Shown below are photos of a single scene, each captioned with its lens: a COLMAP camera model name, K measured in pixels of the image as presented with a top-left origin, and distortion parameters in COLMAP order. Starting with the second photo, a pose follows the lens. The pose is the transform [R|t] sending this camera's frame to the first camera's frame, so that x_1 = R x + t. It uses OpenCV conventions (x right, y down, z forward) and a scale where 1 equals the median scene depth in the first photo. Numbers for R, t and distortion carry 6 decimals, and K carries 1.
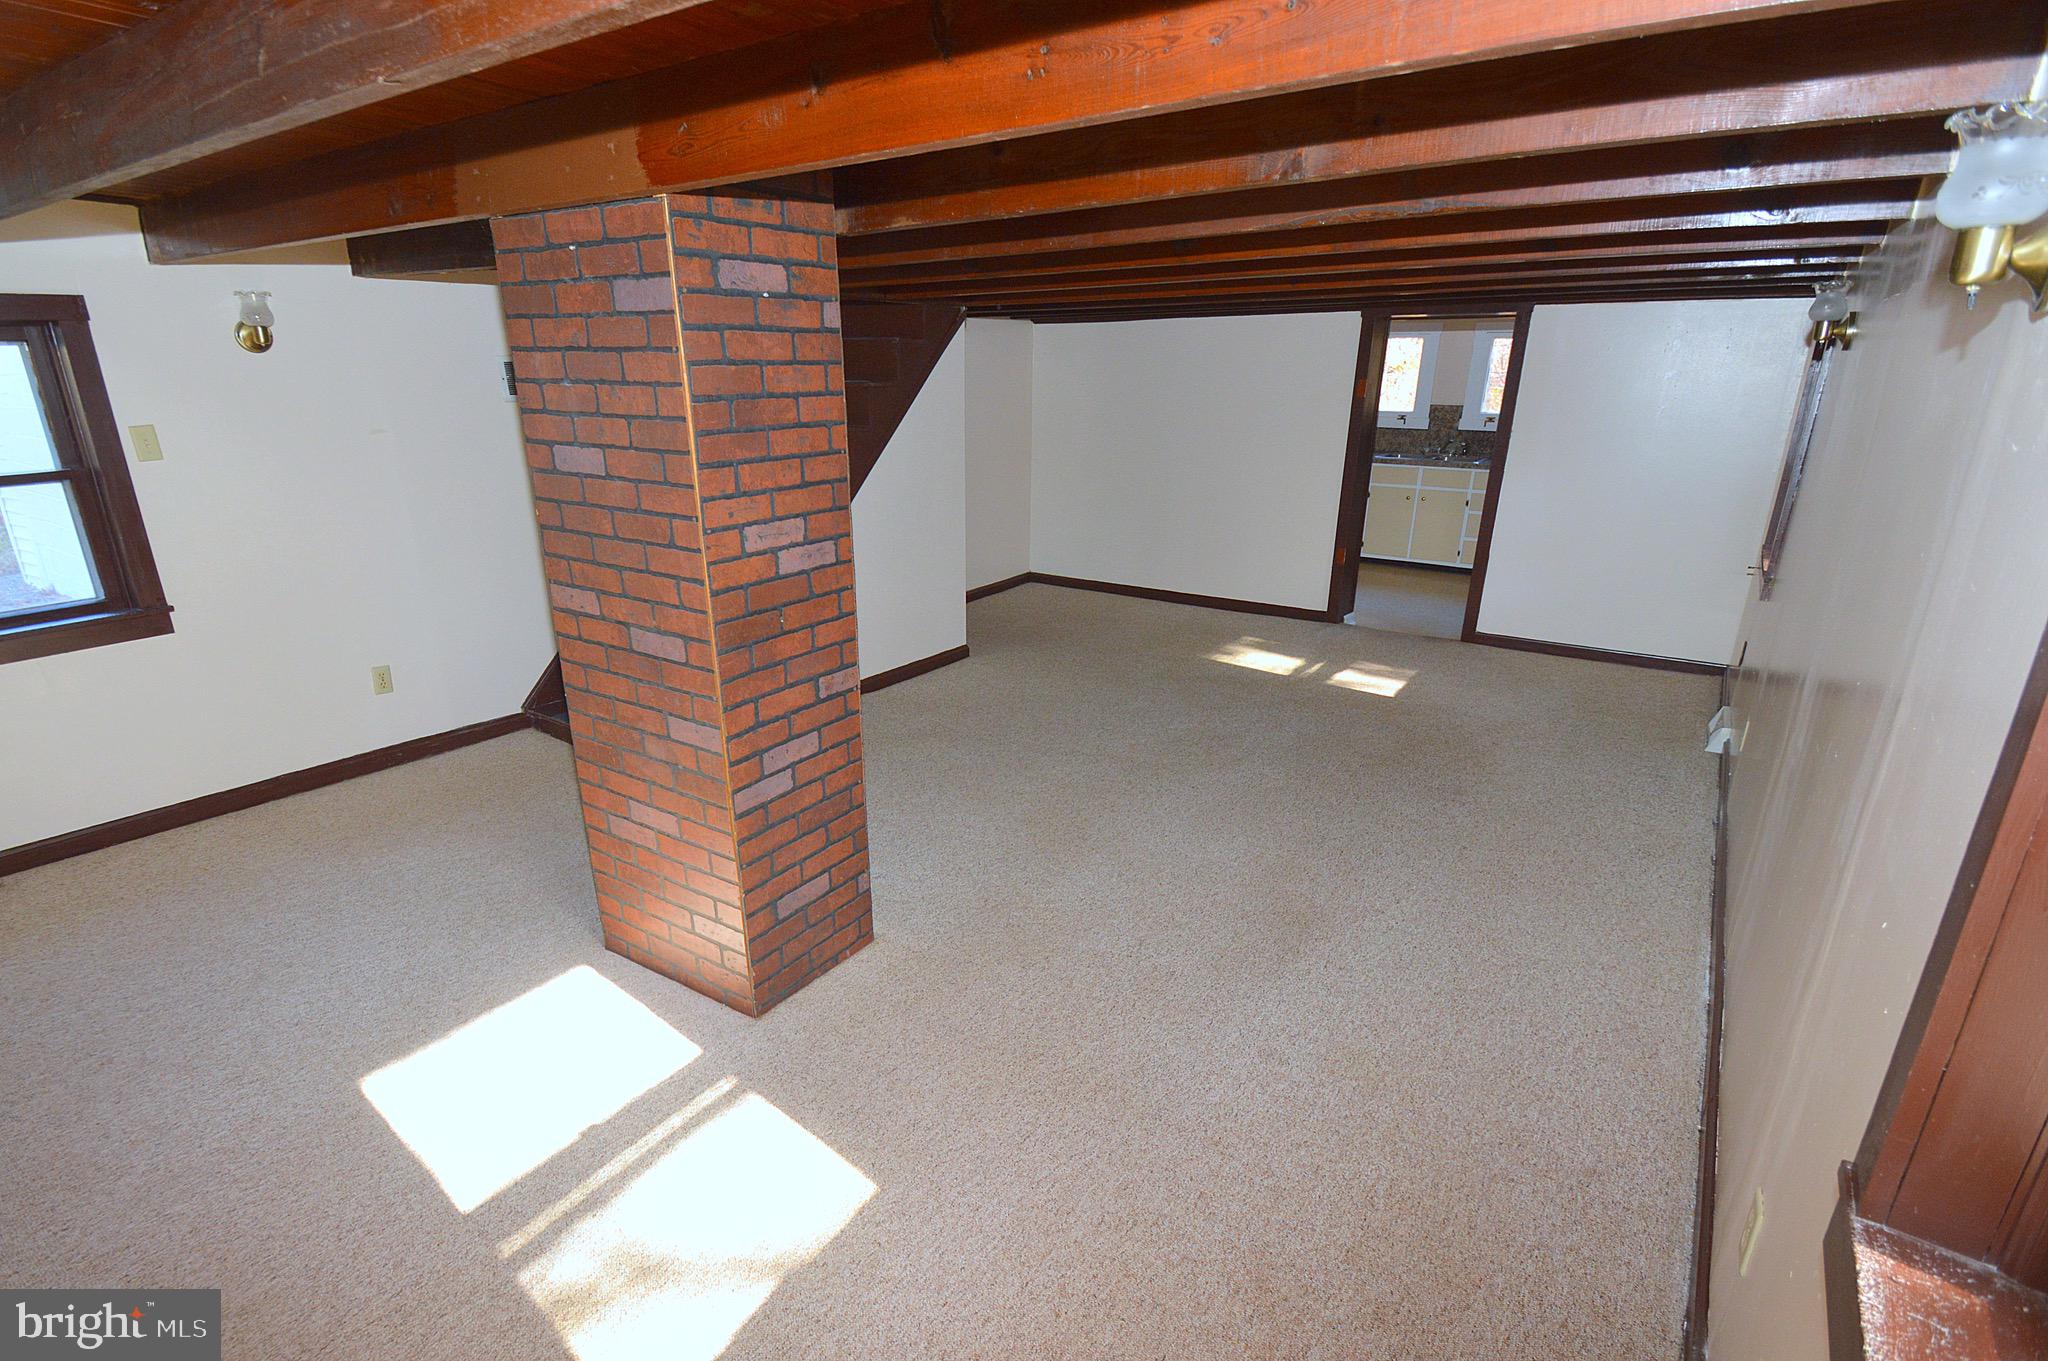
lens RADIAL K [[959.4, 0, 1021.2], [0, 959.4, 722.9], [0, 0, 1]] dist [0.001863, -0.011962]
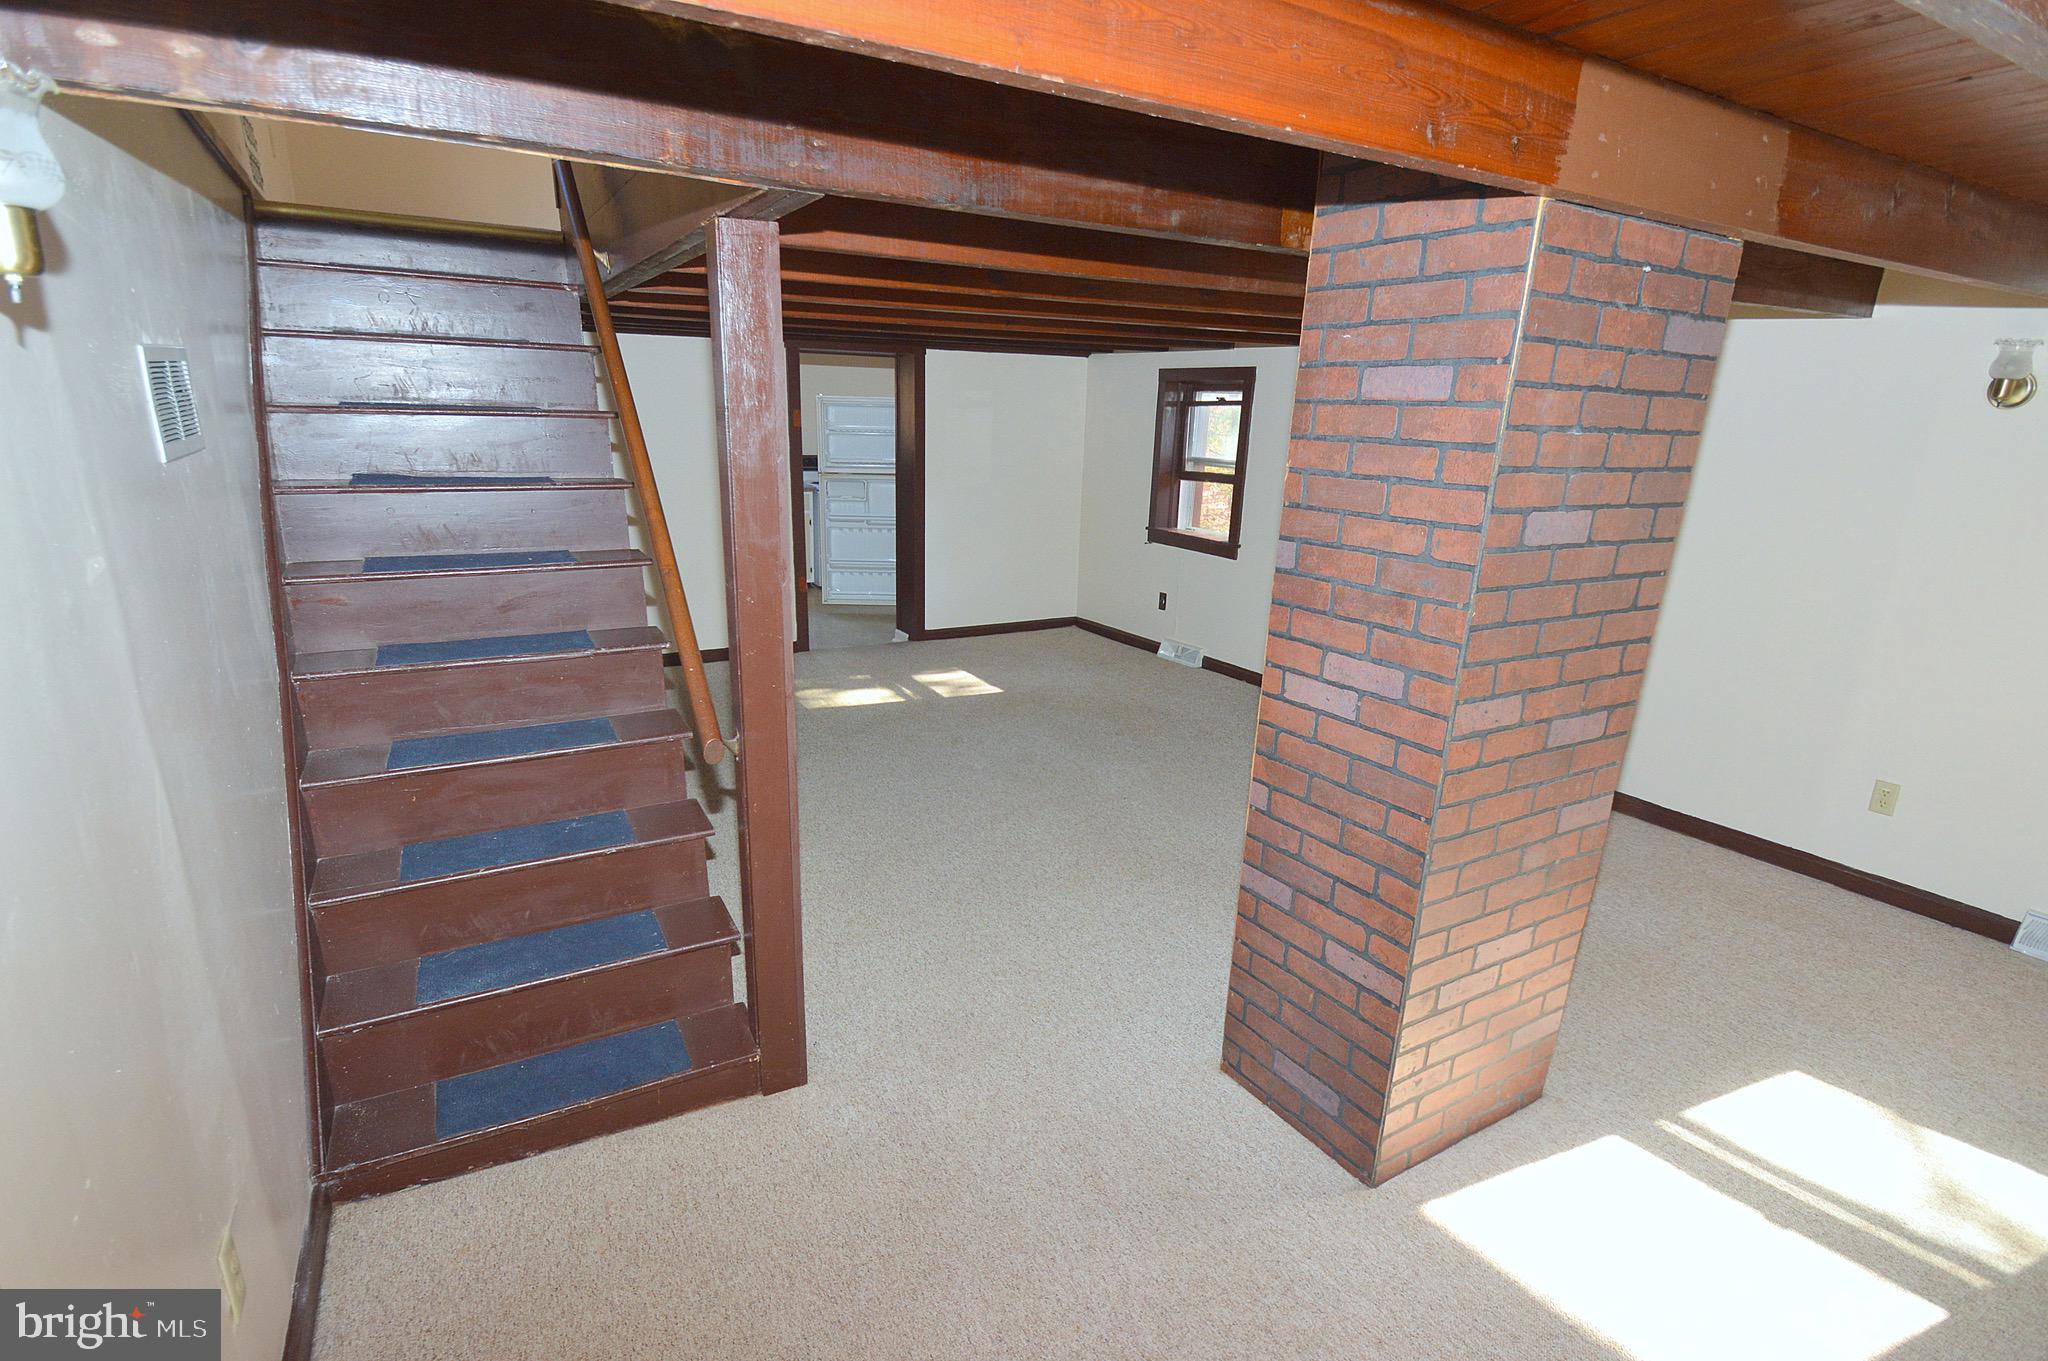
lens RADIAL K [[959.4, 0, 1021.2], [0, 959.4, 722.9], [0, 0, 1]] dist [0.001863, -0.011962]
pose [[0.475499, -0.266523, 0.838371, -1.366387], [0.285310, 0.948211, 0.139622, -0.357094], [-0.832165, 0.172805, 0.526915, 0.978230]]
